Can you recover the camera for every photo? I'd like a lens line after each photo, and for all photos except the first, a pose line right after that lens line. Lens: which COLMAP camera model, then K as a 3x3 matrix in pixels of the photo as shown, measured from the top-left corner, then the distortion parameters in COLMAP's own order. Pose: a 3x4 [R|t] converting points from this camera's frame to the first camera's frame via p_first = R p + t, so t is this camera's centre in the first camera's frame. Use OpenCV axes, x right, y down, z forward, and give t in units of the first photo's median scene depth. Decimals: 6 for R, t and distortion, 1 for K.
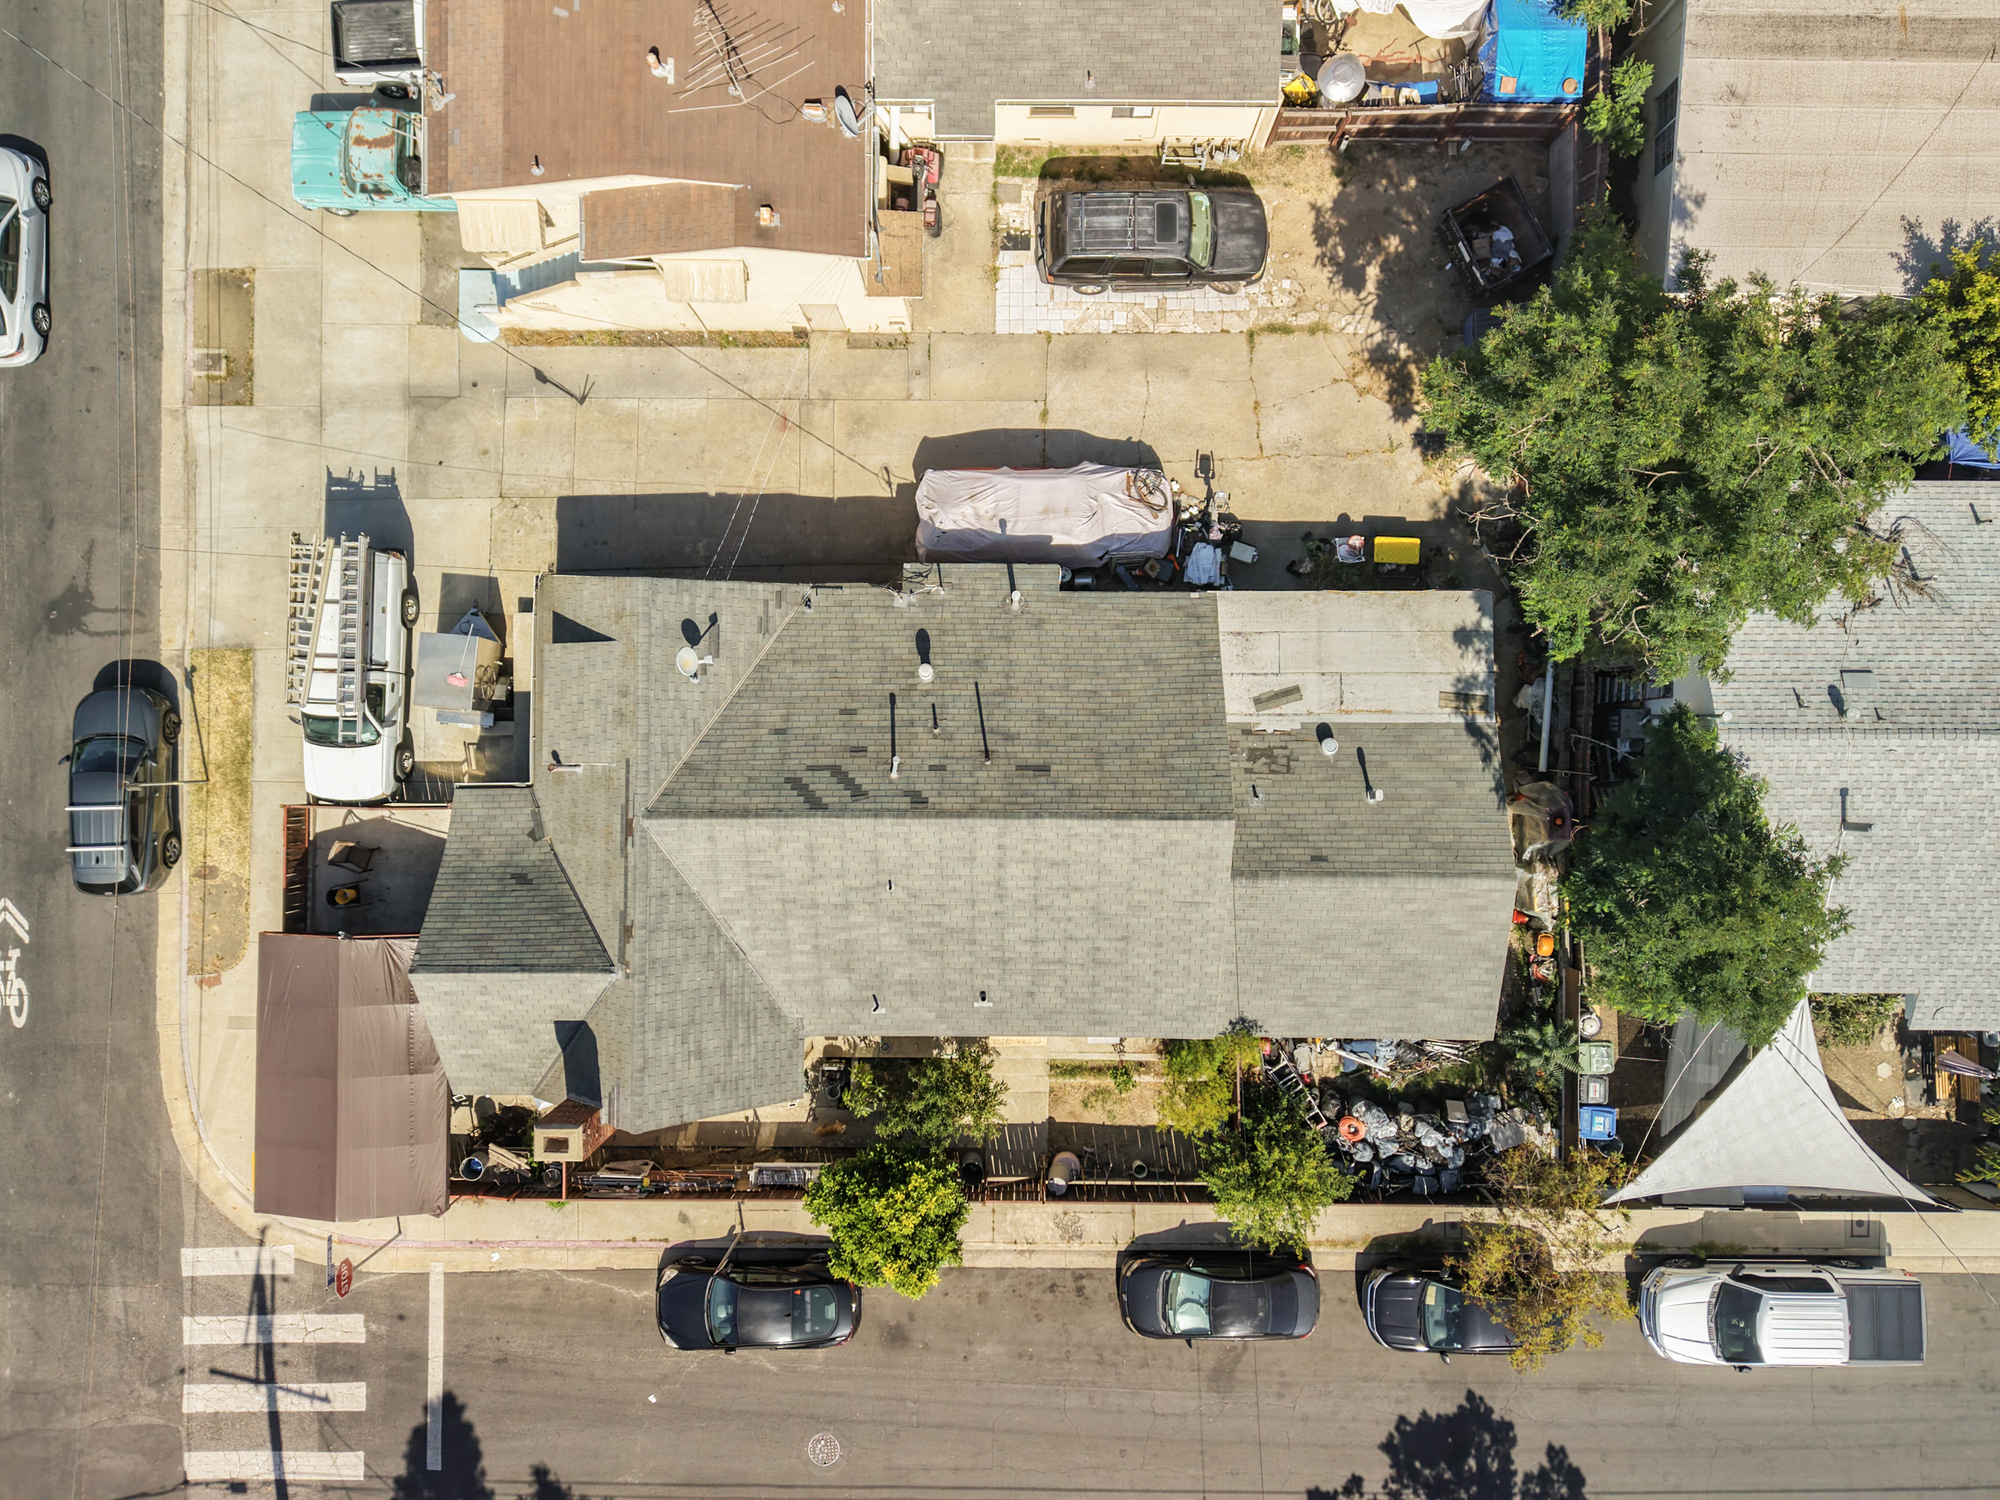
lens RADIAL K [[1536.3, 0, 996.0], [0, 1536.3, 699.1], [0, 0, 1]] dist [0.065620, -0.077135]
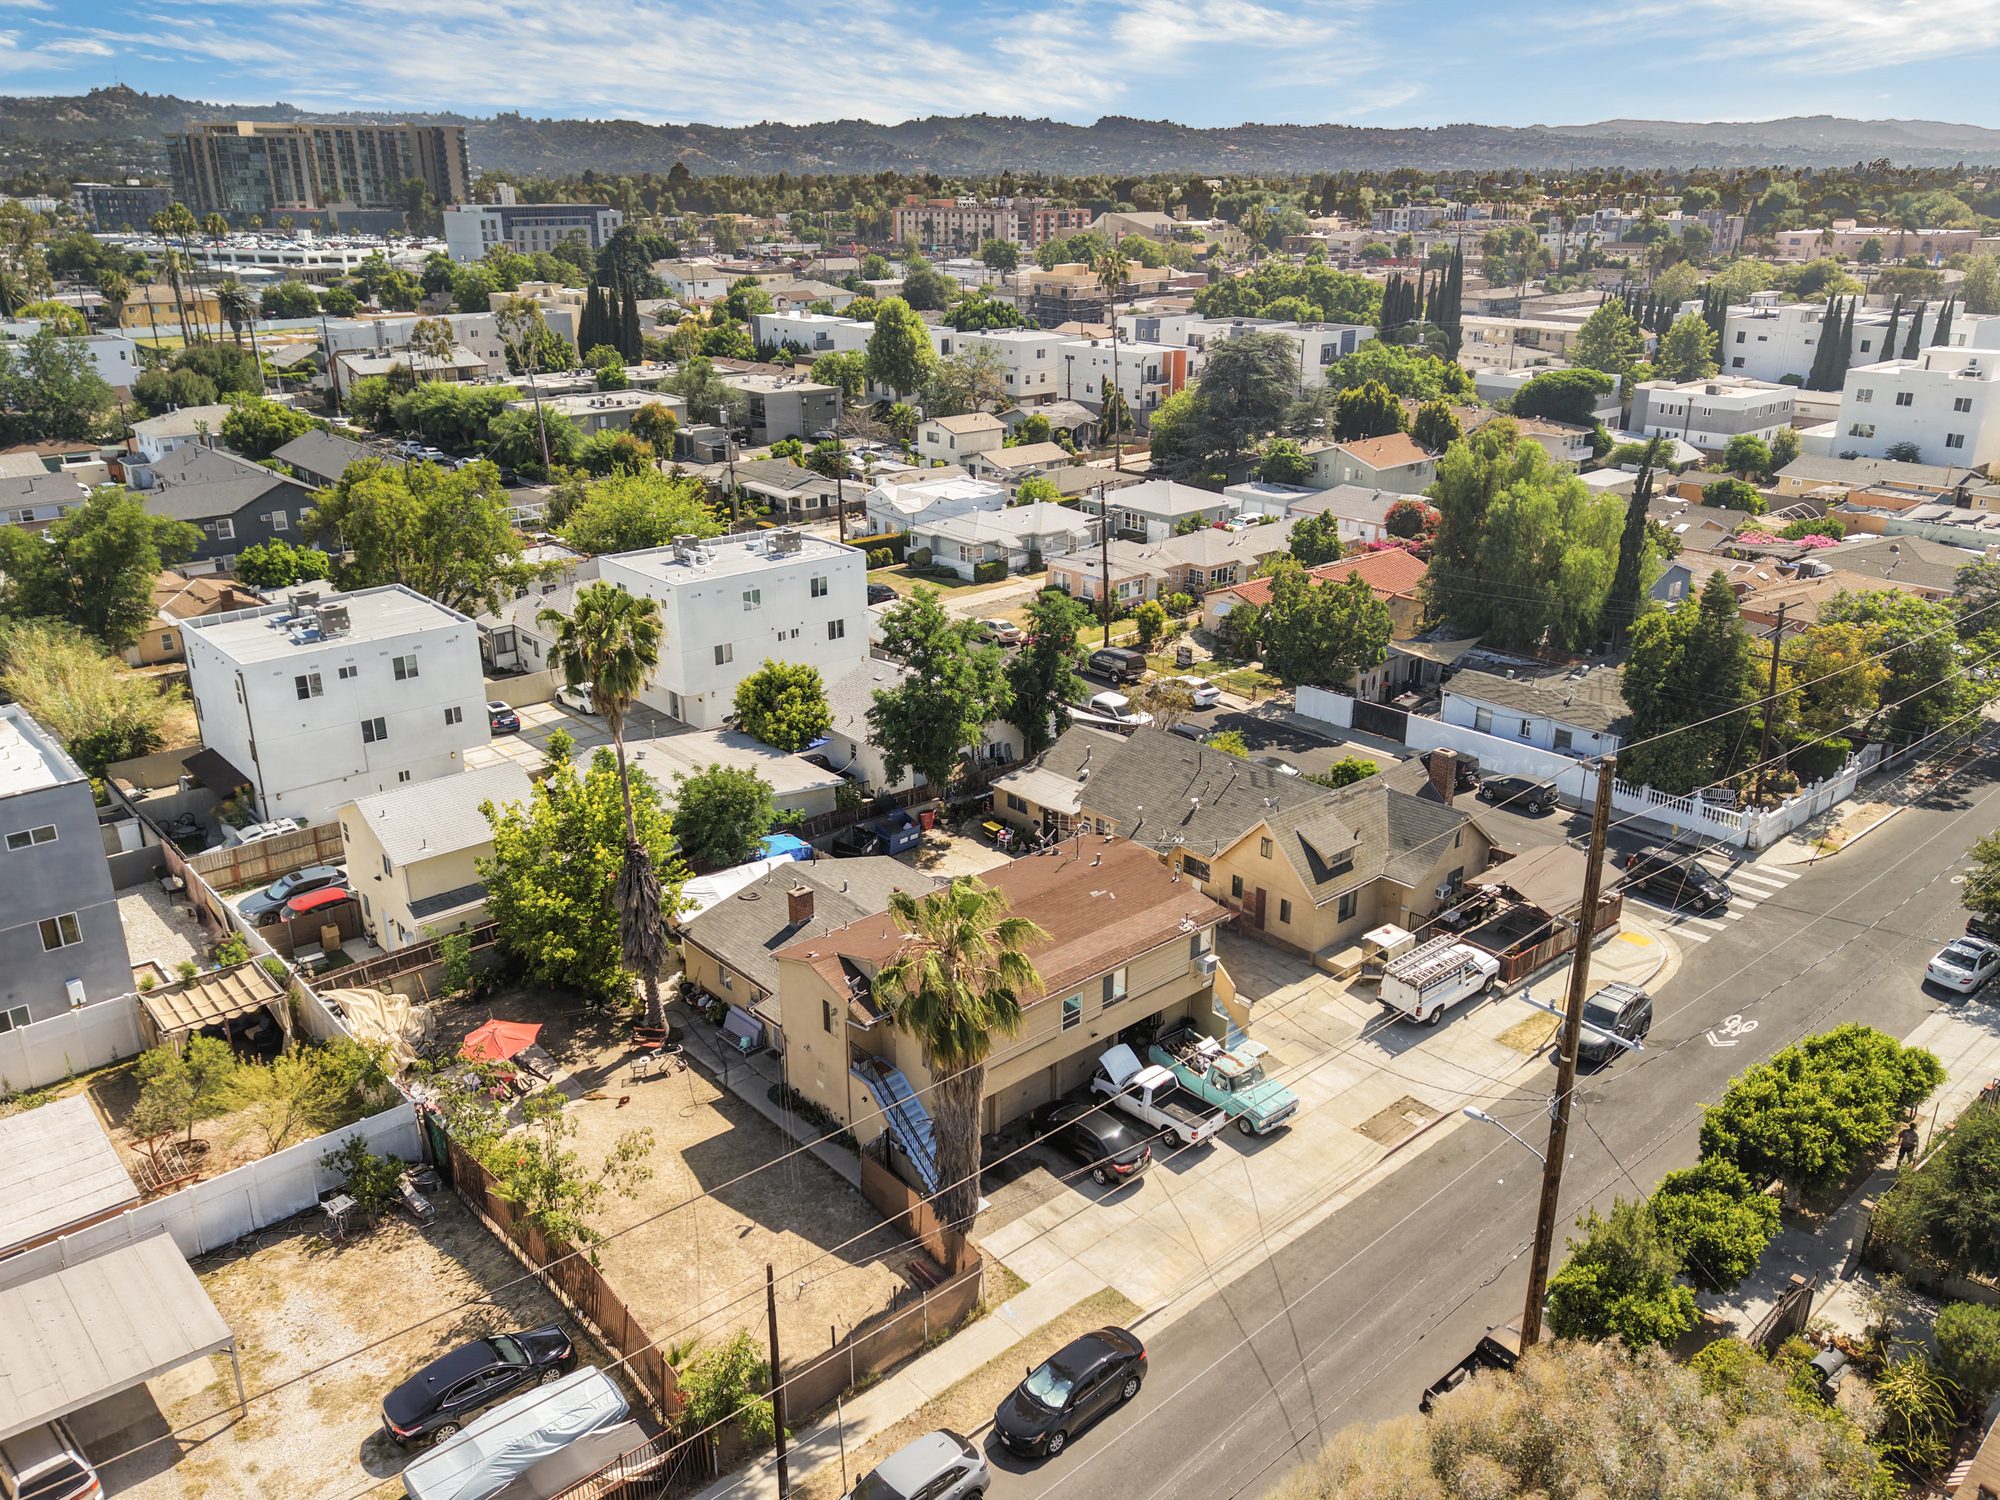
lens RADIAL K [[1528.8, 0, 1000.0], [0, 1528.8, 750.0], [0, 0, 1]] dist [0.074791, -0.098441]
pose [[-0.666106, -0.250460, 0.702547, -1.221592], [0.745834, -0.230980, 0.624804, -1.395386], [0.005786, 0.940169, 0.340659, 0.159478]]
